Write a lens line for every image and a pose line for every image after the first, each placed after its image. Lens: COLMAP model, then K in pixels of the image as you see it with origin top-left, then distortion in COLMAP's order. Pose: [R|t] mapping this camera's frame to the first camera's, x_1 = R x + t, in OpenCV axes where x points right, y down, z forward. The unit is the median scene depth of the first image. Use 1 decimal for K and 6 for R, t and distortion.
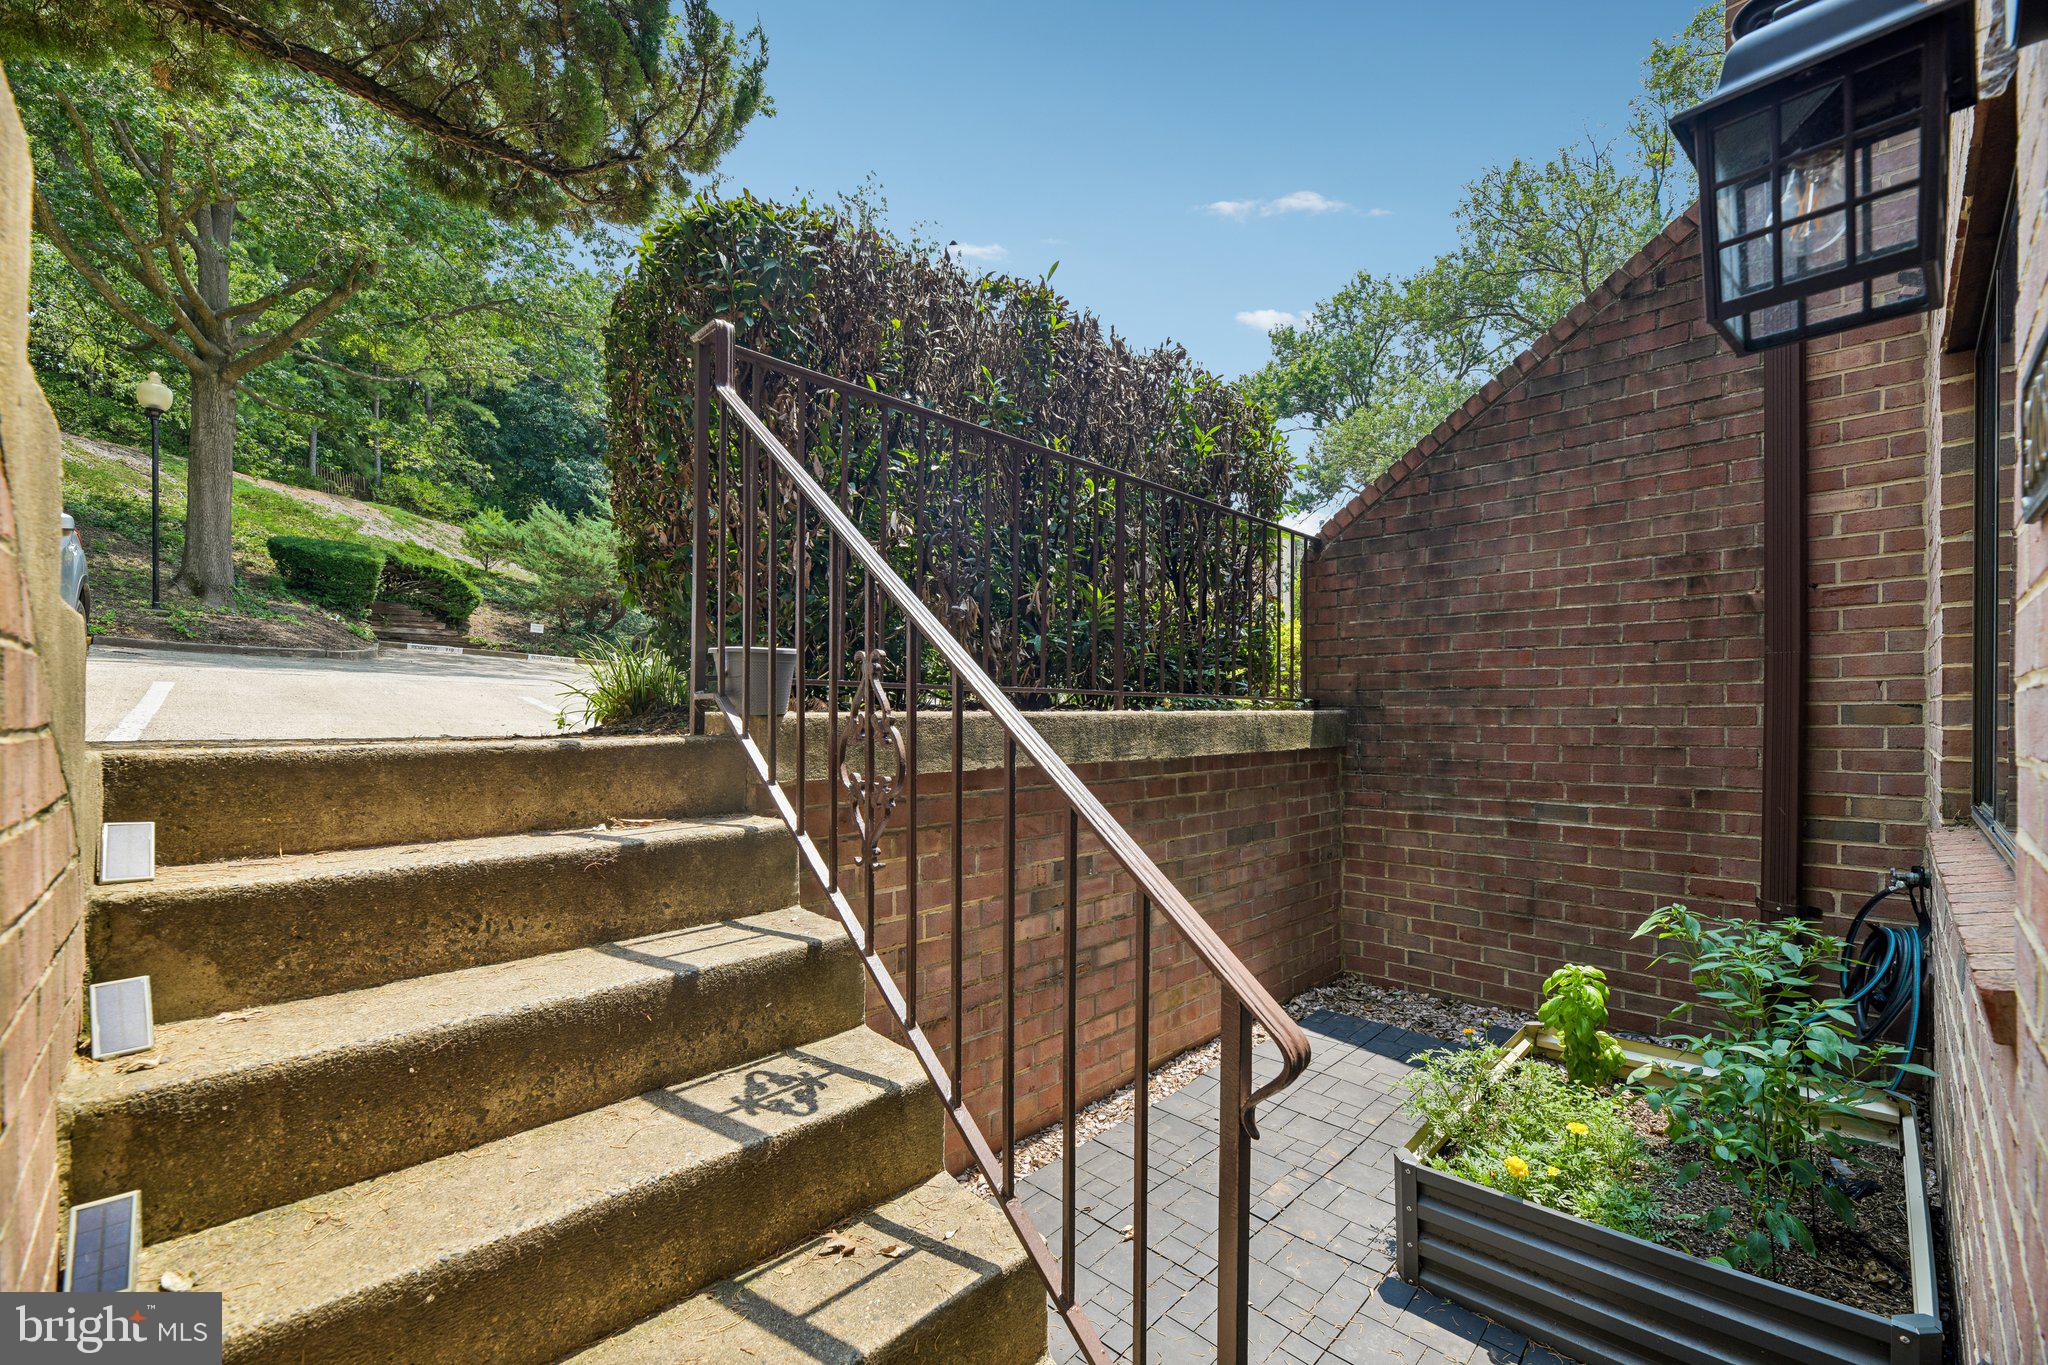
lens RADIAL K [[851.1, 0, 1030.2], [0, 851.1, 710.5], [0, 0, 1]] dist [-0.001852, -0.002791]
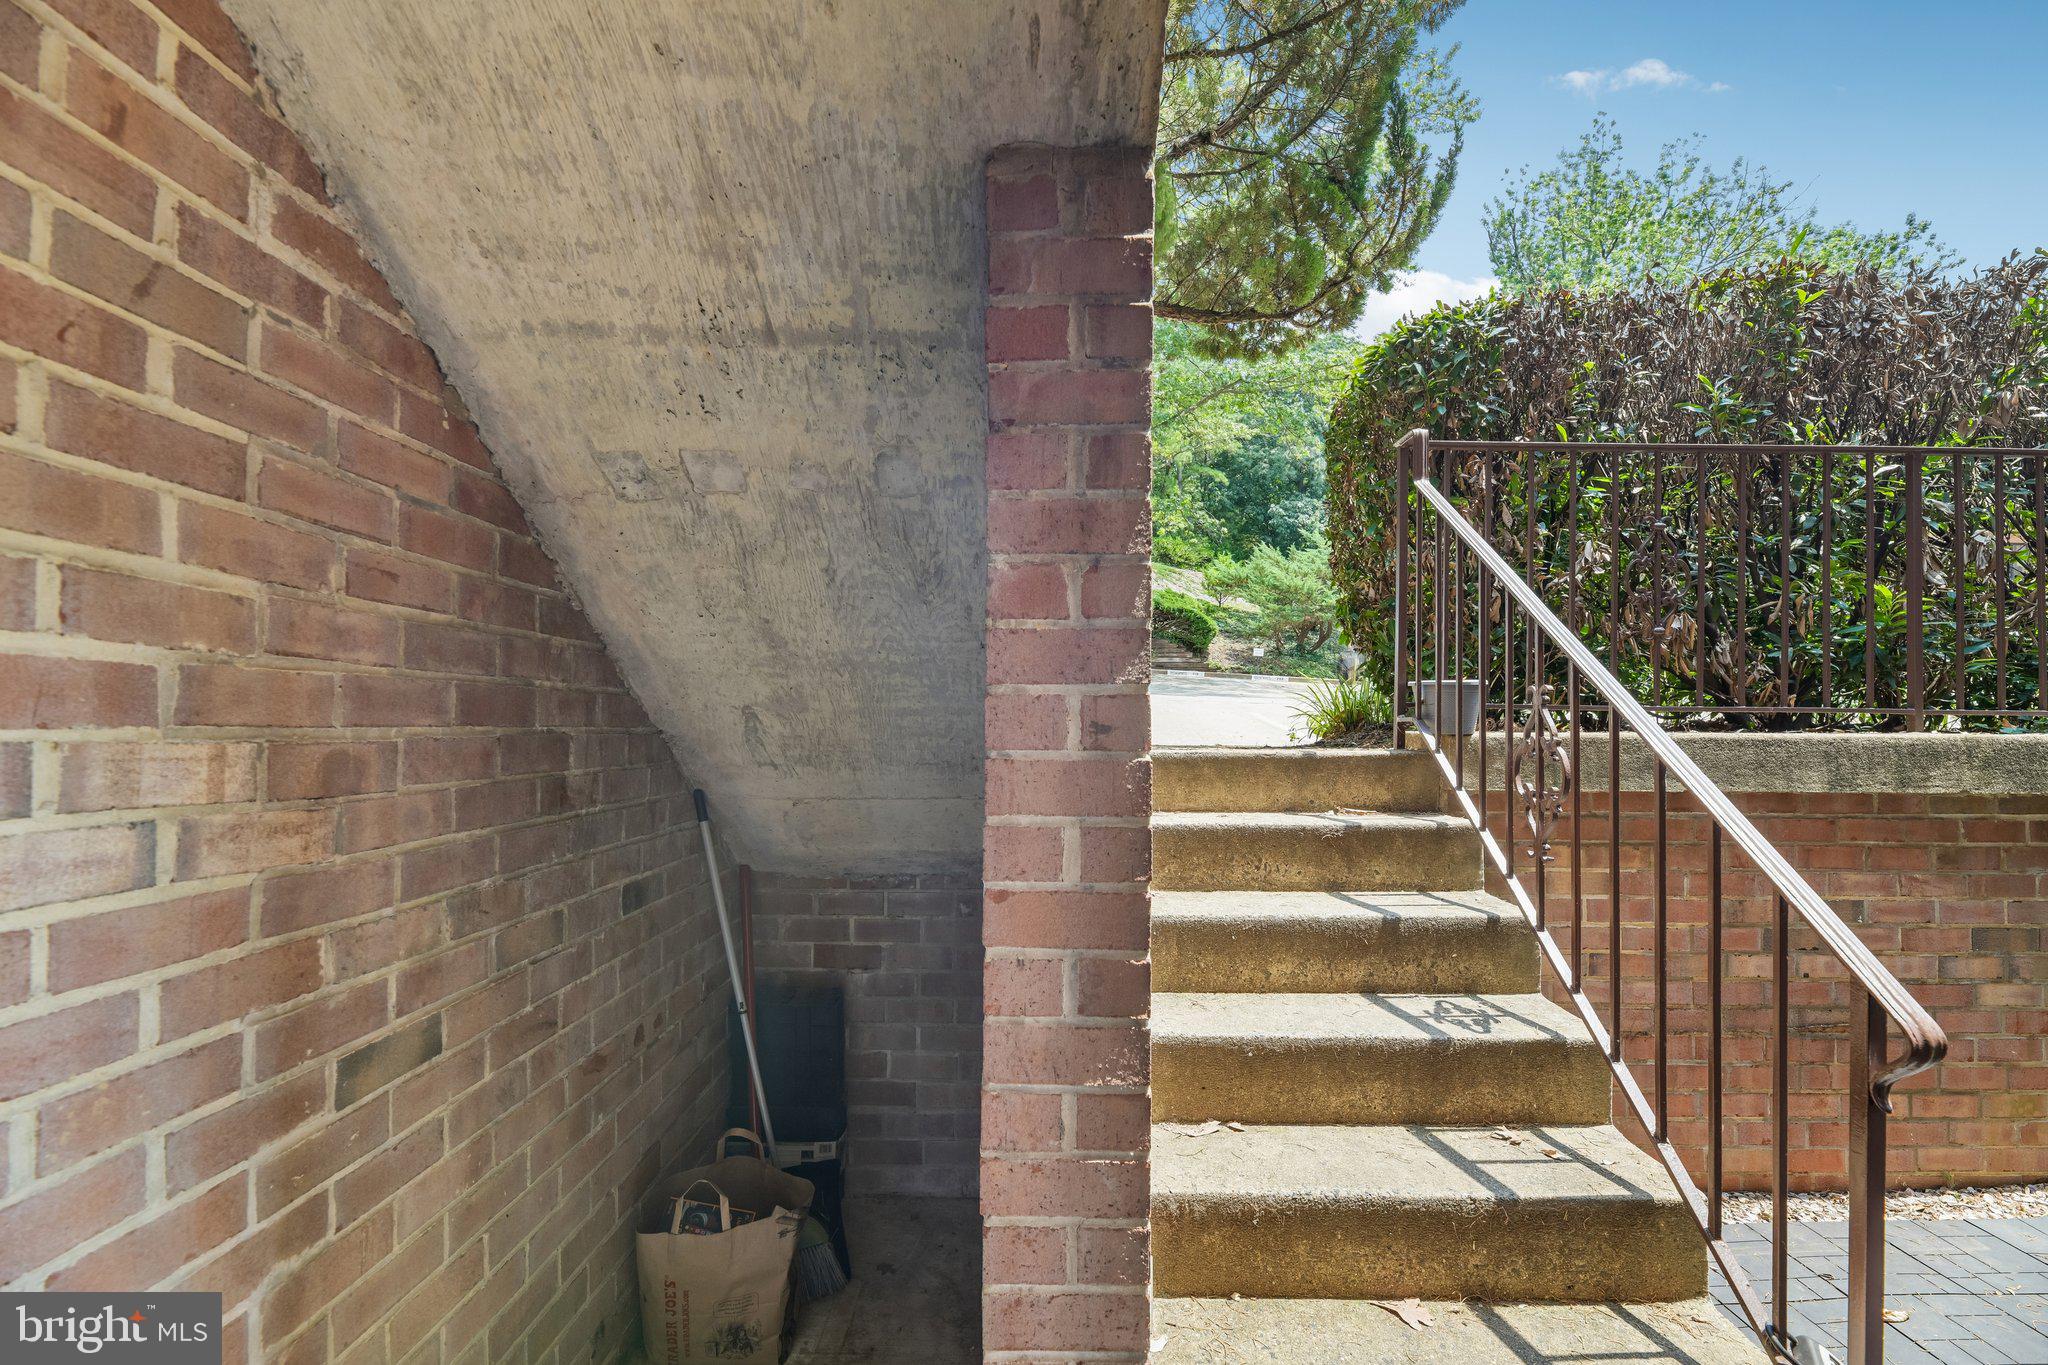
lens RADIAL K [[851.1, 0, 1030.2], [0, 851.1, 710.5], [0, 0, 1]] dist [-0.001852, -0.002791]
pose [[0.709851, -0.004962, -0.704334, 0.122669], [-0.004961, 0.999915, -0.012044, -0.011801], [0.704334, 0.012044, 0.709767, -0.316810]]
